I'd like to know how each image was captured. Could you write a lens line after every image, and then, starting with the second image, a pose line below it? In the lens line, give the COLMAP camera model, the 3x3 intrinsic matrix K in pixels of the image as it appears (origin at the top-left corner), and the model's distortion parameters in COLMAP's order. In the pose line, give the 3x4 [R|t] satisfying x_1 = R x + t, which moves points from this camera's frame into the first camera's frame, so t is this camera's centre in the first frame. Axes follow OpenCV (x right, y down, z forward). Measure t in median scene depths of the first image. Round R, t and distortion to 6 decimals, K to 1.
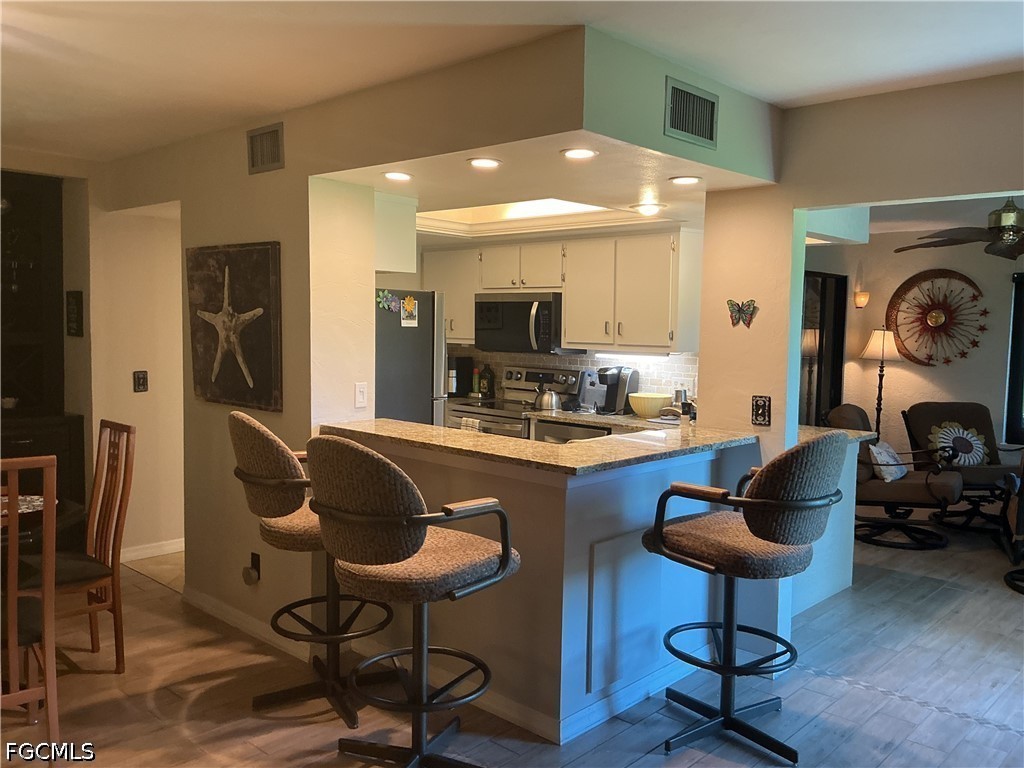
lens RADIAL K [[845.9, 0, 512.0], [0, 845.9, 384.0], [0, 0, 1]] dist [0.087989, -0.188011]
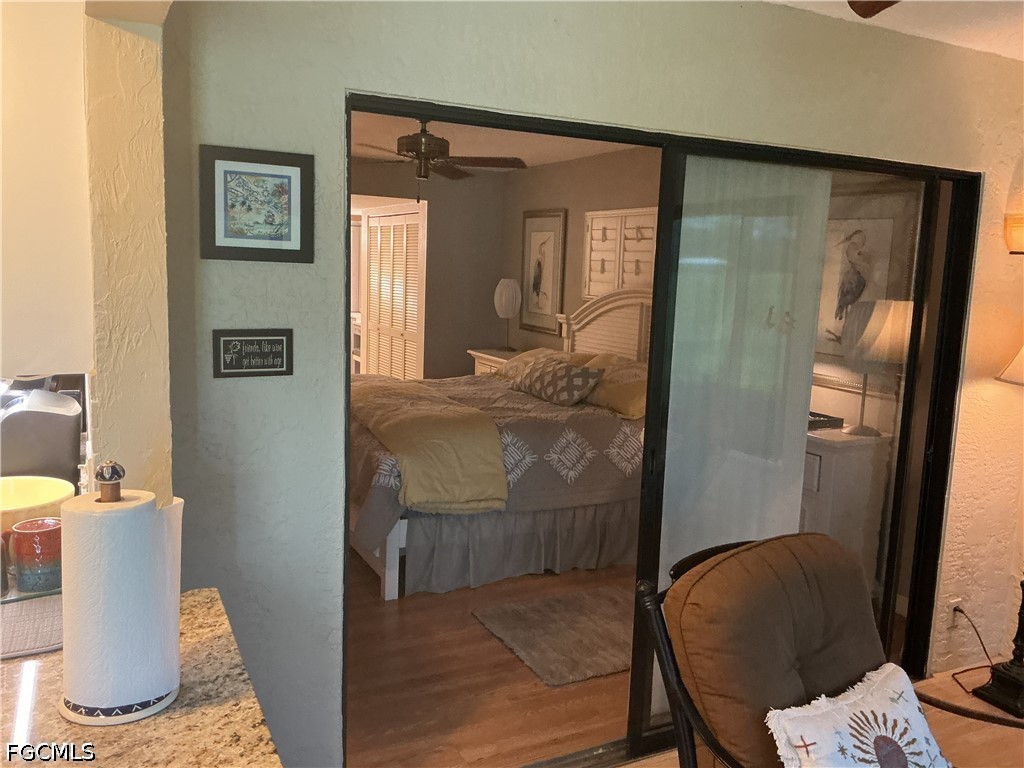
lens RADIAL K [[846.3, 0, 510.1], [0, 846.3, 380.4], [0, 0, 1]] dist [0.080097, -0.161158]
pose [[0.937927, 0.065098, -0.340668, 0.443469], [-0.046507, 0.996963, 0.062468, -0.058460], [0.343700, -0.042747, 0.938106, 0.726718]]
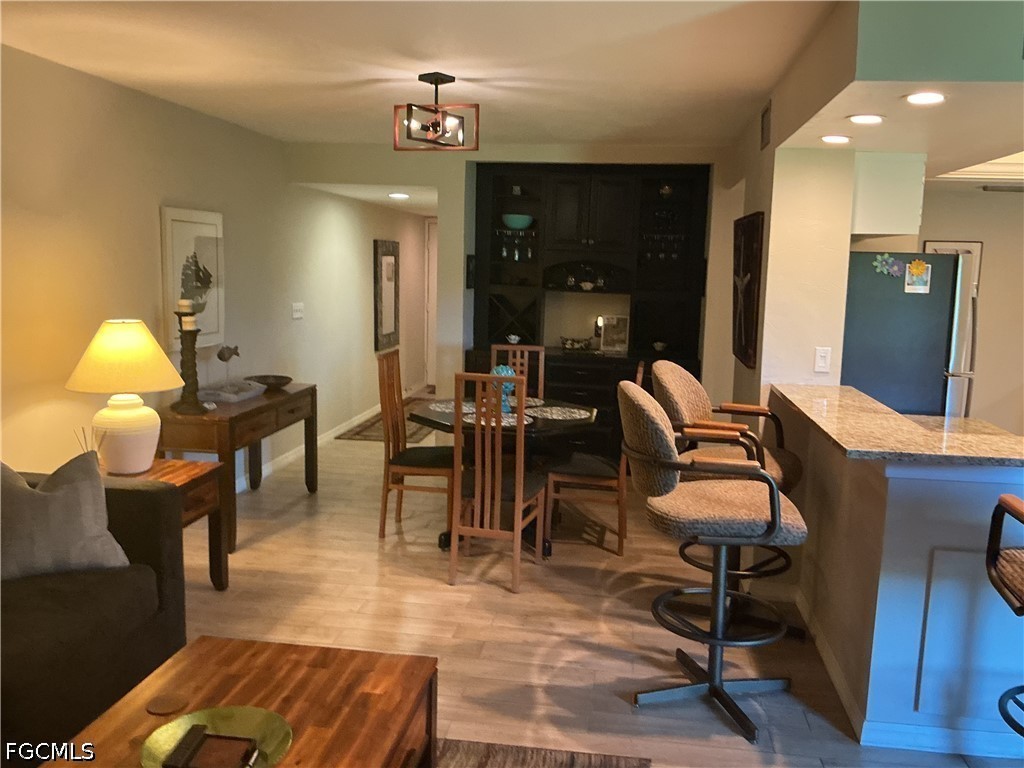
lens RADIAL K [[846.3, 0, 510.1], [0, 846.3, 380.4], [0, 0, 1]] dist [0.080097, -0.161158]
pose [[0.565382, 0.110452, -0.817400, 0.301326], [-0.074499, 0.993781, 0.082756, -0.012602], [0.821458, 0.014107, 0.570095, 0.078608]]
